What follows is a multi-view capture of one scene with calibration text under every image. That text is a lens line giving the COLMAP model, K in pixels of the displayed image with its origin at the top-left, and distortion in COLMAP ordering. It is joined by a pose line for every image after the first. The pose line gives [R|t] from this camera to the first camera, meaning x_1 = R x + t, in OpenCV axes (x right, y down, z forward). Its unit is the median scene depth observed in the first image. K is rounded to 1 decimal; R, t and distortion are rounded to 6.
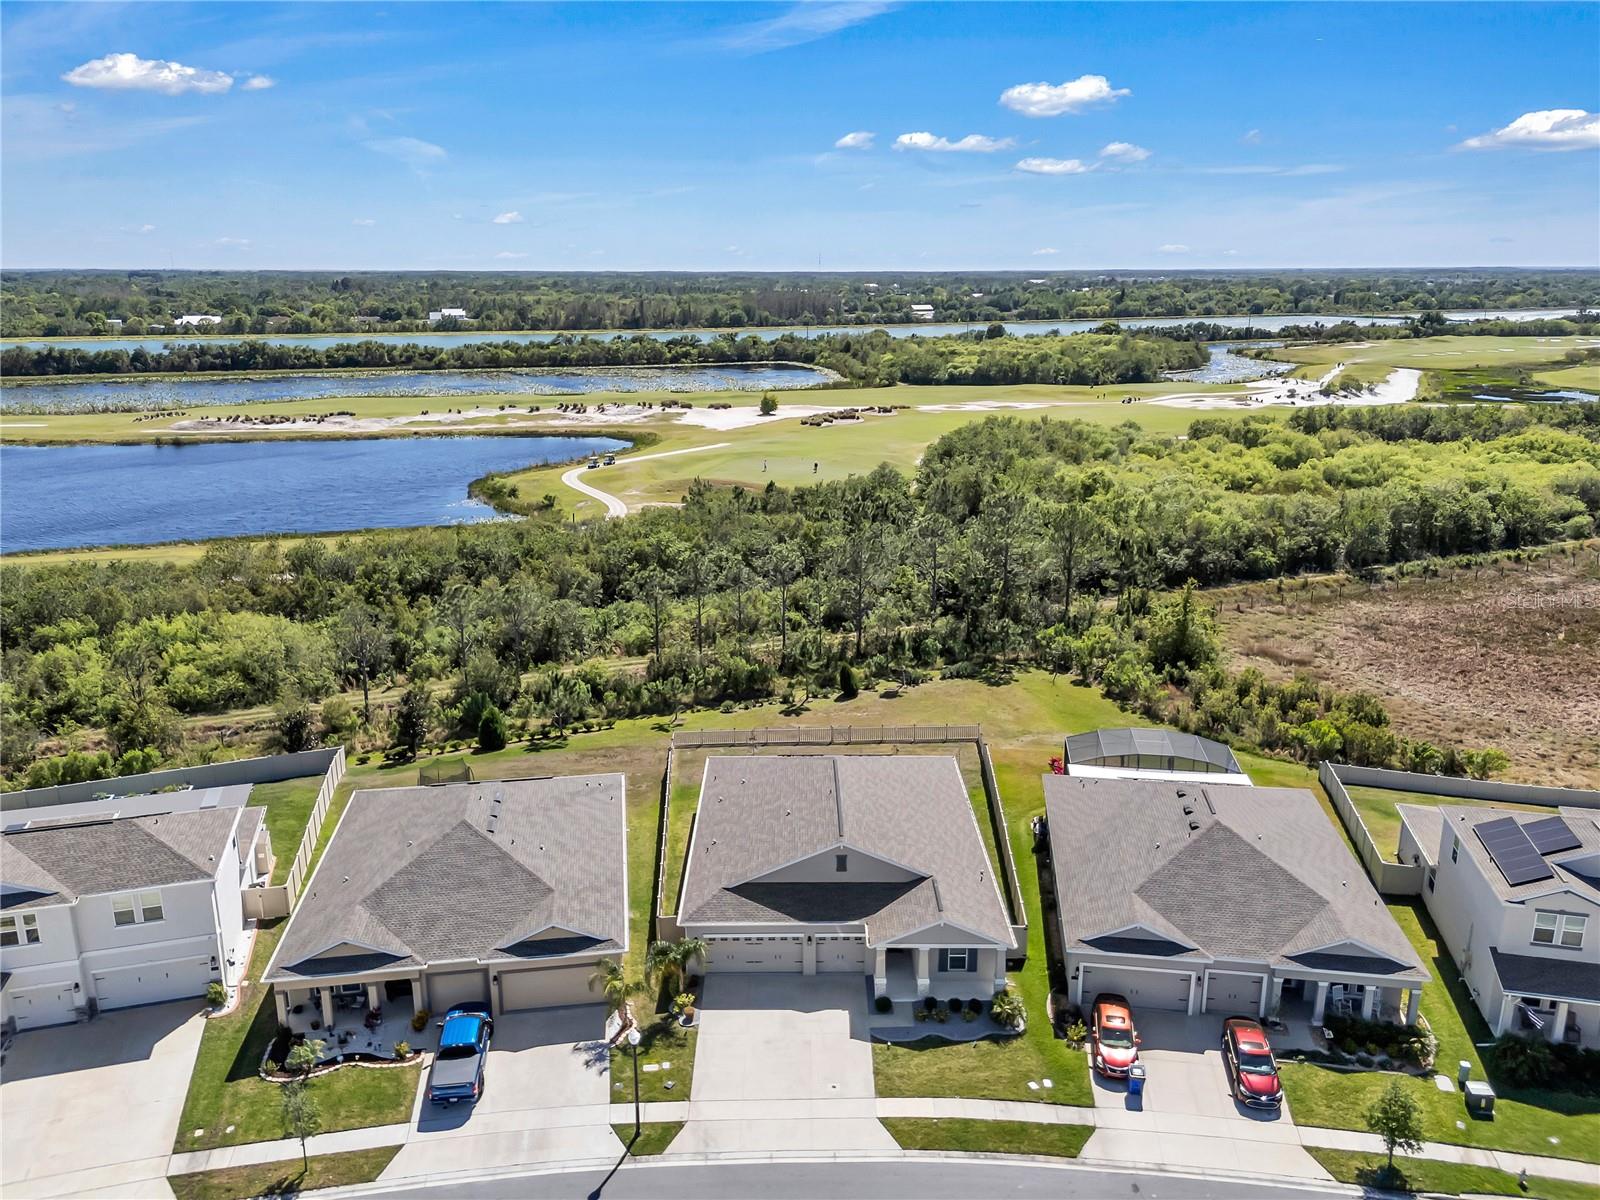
lens RADIAL K [[1223.4, 0, 807.1], [0, 1223.4, 603.5], [0, 0, 1]] dist [0.066054, -0.065949]
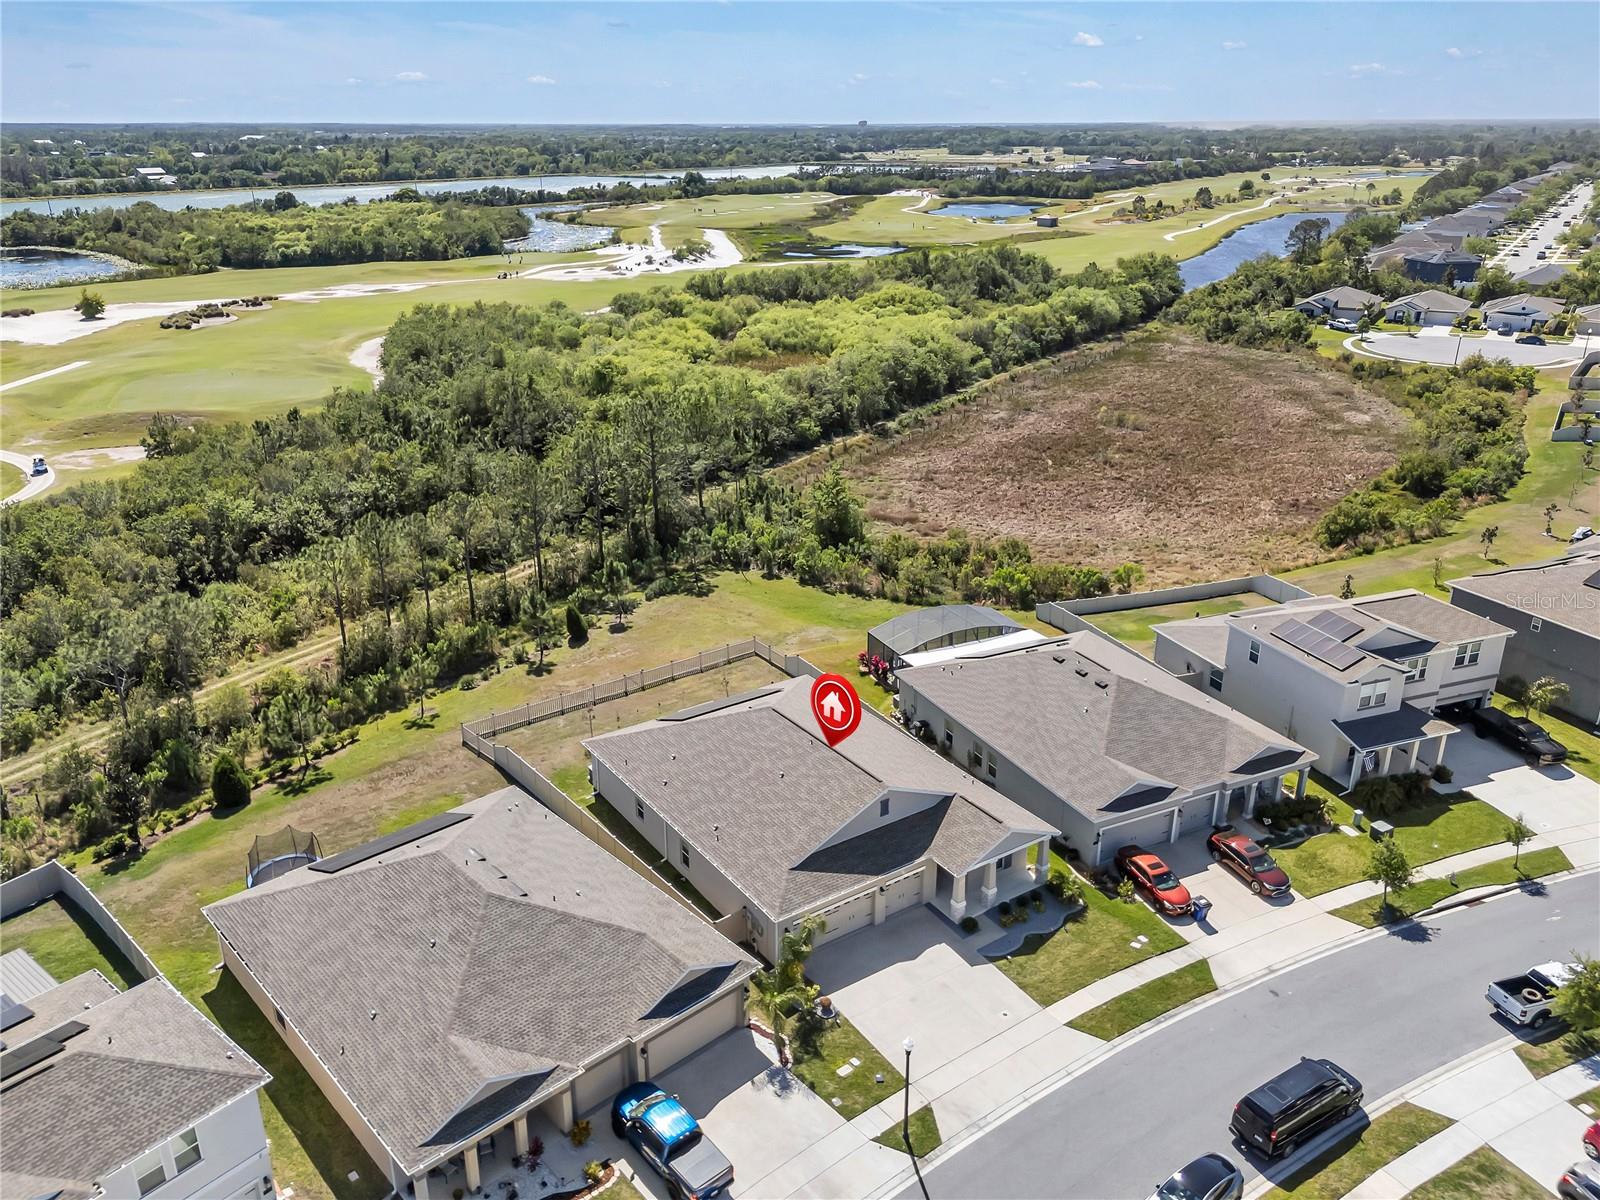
lens RADIAL K [[1223.4, 0, 807.1], [0, 1223.4, 603.5], [0, 0, 1]] dist [0.066054, -0.065949]
pose [[0.823323, -0.205538, 0.529049, -0.516707], [0.147565, 0.977588, 0.150152, -0.108352], [-0.548054, -0.045555, 0.835201, 0.214577]]
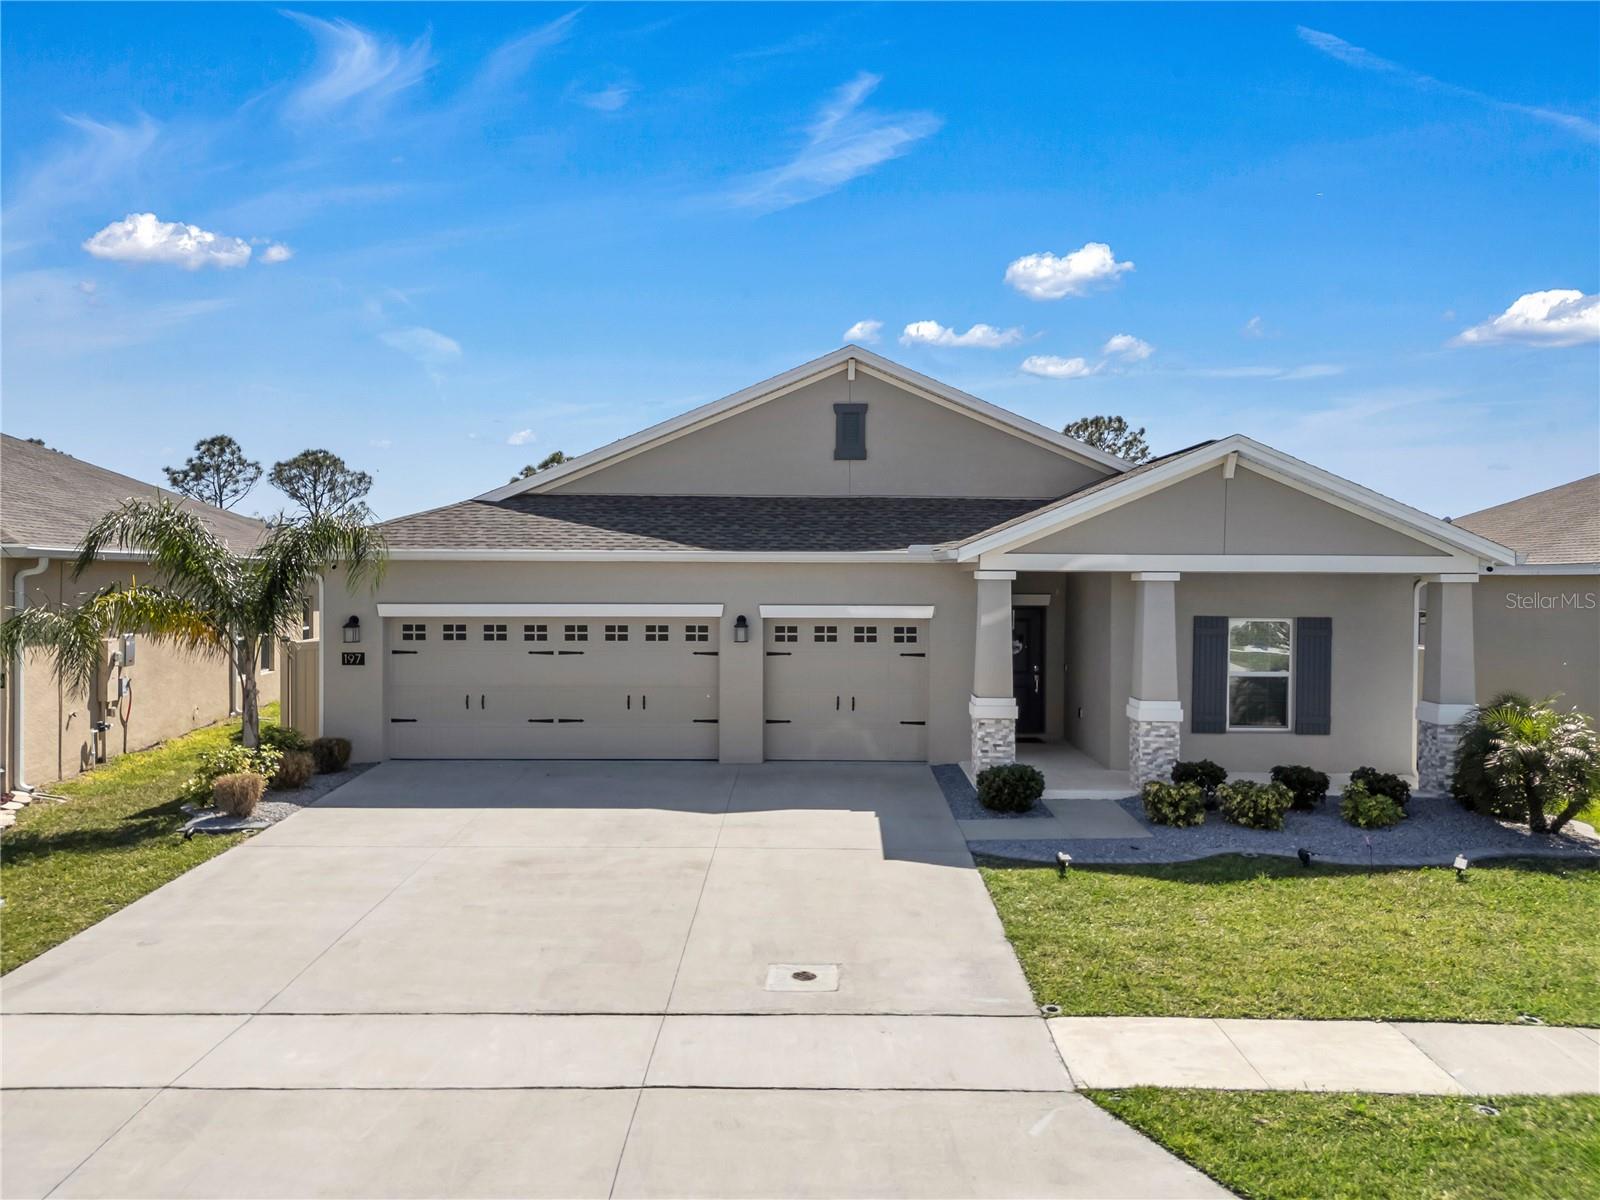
lens RADIAL K [[1223.4, 0, 807.1], [0, 1223.4, 603.5], [0, 0, 1]] dist [0.066054, -0.065949]
pose [[0.999914, 0.010429, -0.007947, 0.020043], [-0.012038, 0.970413, -0.241151, 0.334551], [0.005197, 0.241225, 0.970455, 0.707677]]
